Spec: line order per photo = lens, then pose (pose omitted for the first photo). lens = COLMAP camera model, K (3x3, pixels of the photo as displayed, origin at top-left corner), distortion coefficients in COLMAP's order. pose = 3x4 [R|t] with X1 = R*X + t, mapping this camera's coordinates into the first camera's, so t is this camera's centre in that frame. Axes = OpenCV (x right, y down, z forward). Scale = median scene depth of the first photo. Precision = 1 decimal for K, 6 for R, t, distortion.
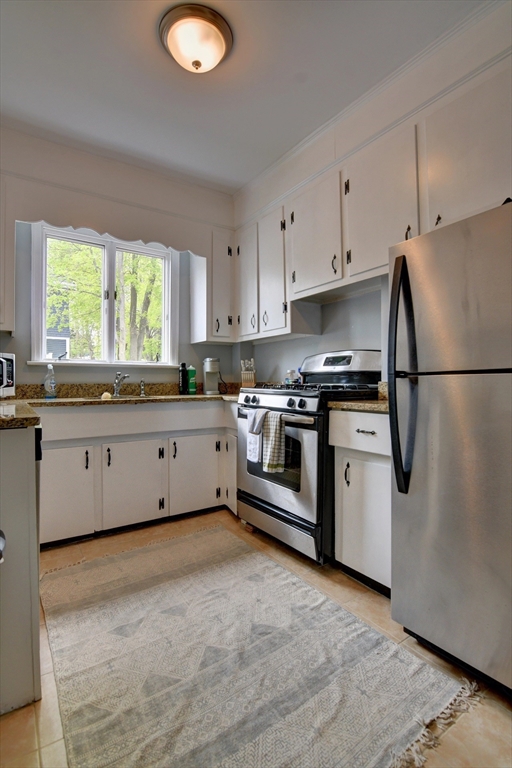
lens RADIAL K [[373.3, 0, 256.6], [0, 373.3, 386.2], [0, 0, 1]] dist [-0.008410, -0.007955]
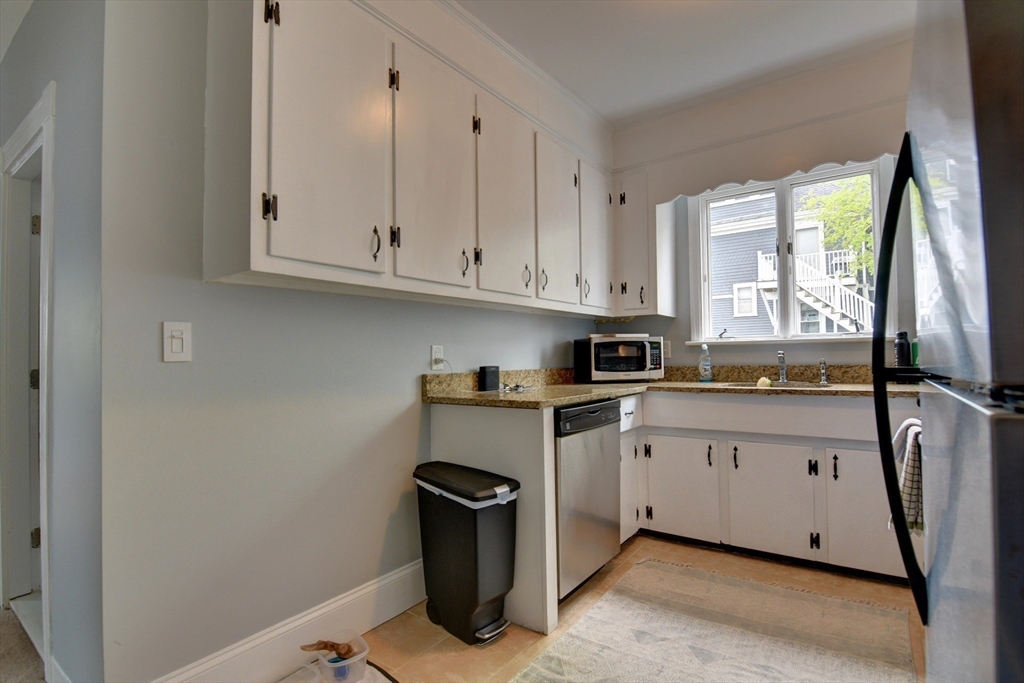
lens RADIAL K [[497.8, 0, 511.4], [0, 497.8, 342.7], [0, 0, 1]] dist [-0.008410, -0.007955]
pose [[0.332898, -0.031447, -0.942438, 0.548736], [0.005561, 0.999492, -0.031386, -0.035049], [0.942946, 0.005208, 0.332904, 0.196432]]
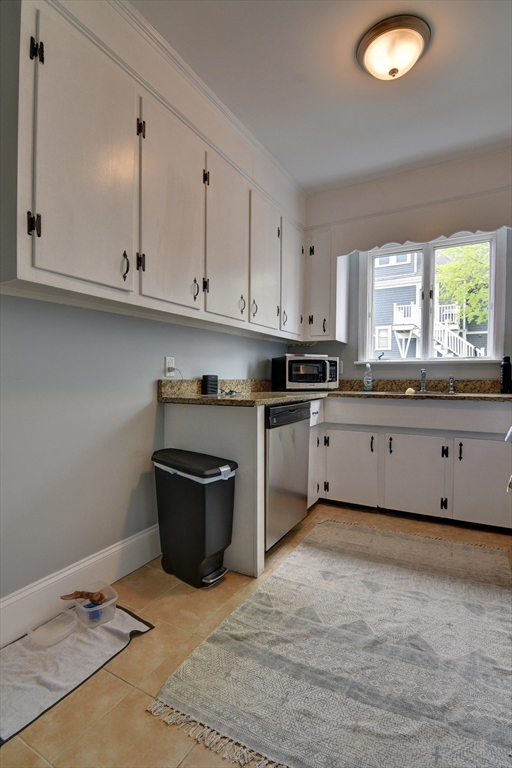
lens RADIAL K [[373.3, 0, 259.7], [0, 373.3, 385.8], [0, 0, 1]] dist [-0.008410, -0.007955]
pose [[0.452146, 0.022680, -0.891655, 0.485741], [-0.012994, 0.999738, 0.018840, -0.005699], [0.891849, 0.003068, 0.452322, 0.161592]]
